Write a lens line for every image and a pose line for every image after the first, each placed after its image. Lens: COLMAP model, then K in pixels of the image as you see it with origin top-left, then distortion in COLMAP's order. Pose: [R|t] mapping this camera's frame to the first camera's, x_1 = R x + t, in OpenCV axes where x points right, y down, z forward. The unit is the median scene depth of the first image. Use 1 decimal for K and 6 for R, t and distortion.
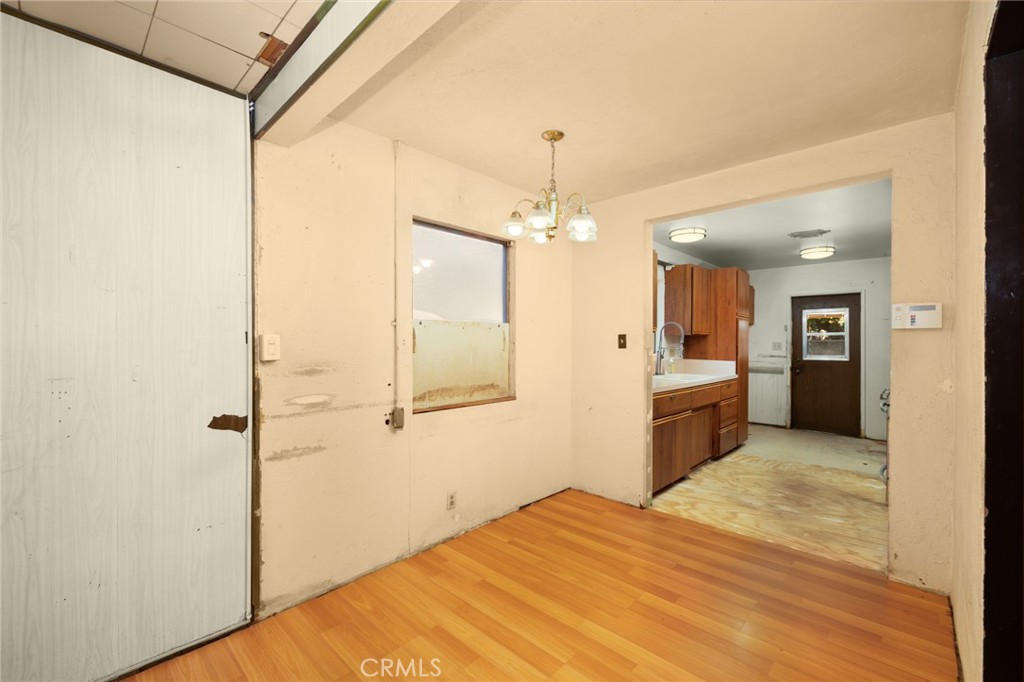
lens RADIAL K [[425.7, 0, 510.4], [0, 425.7, 344.5], [0, 0, 1]] dist [-0.002274, -0.000133]
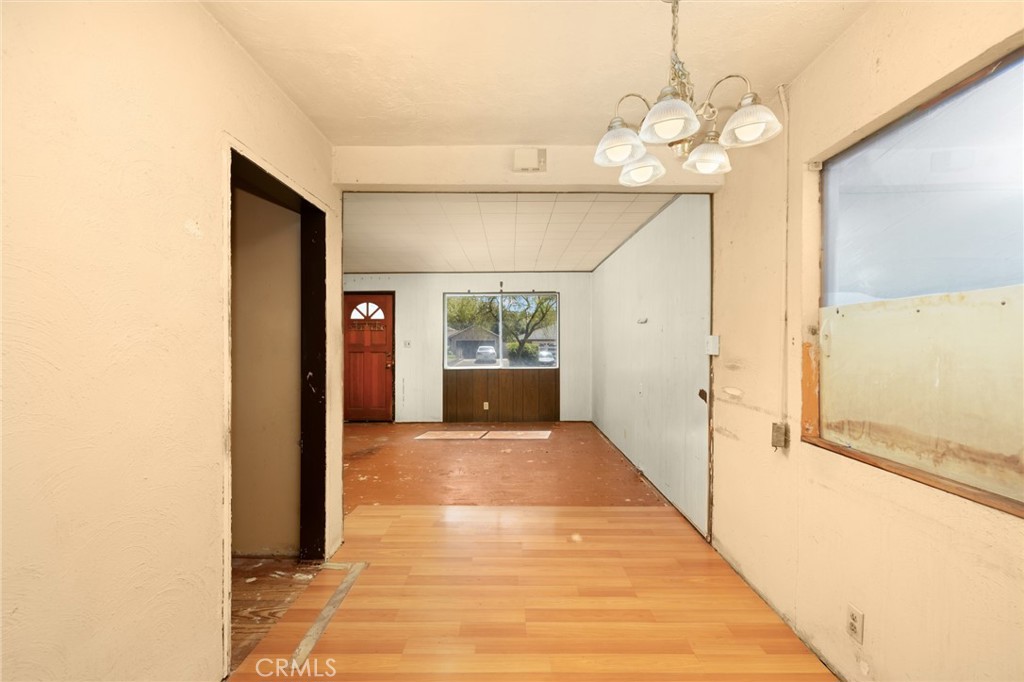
lens RADIAL K [[429.6, 0, 514.5], [0, 429.6, 343.1], [0, 0, 1]] dist [-0.000378, -0.000101]
pose [[-0.723900, 0.002103, -0.689901, 0.532859], [-0.005120, 0.999951, 0.008421, -0.004358], [0.689886, 0.009629, -0.723854, 1.019168]]
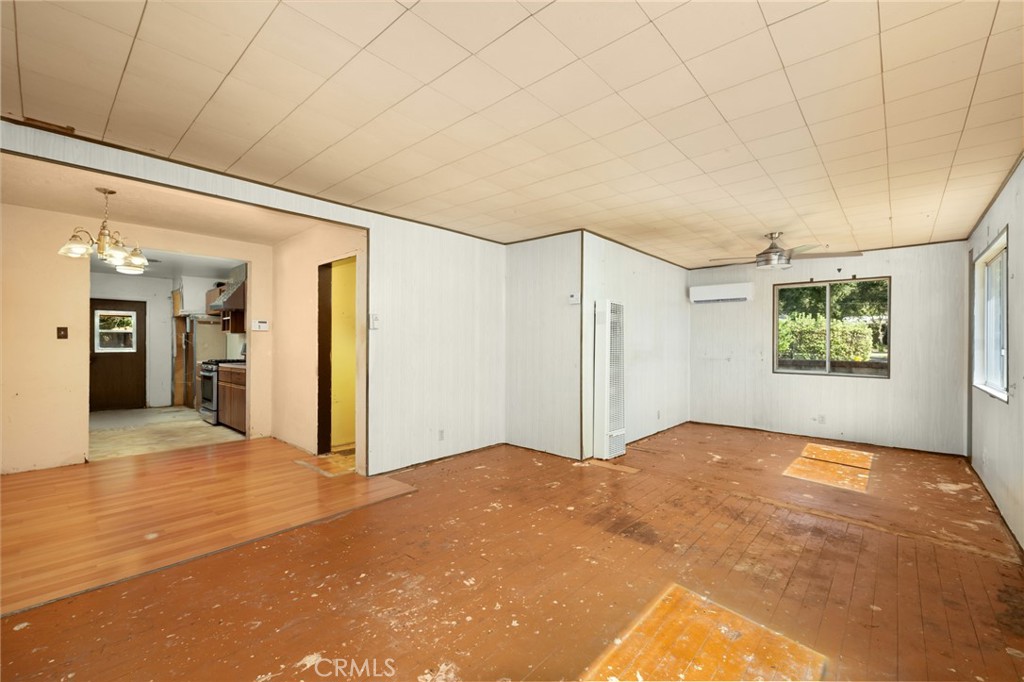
lens RADIAL K [[425.7, 0, 511.2], [0, 425.7, 344.2], [0, 0, 1]] dist [-0.002274, -0.000133]
pose [[-0.018352, -0.001837, 0.999830, -1.107656], [0.000928, 0.999998, 0.001855, 0.027554], [-0.999831, 0.000962, -0.018351, -0.289663]]
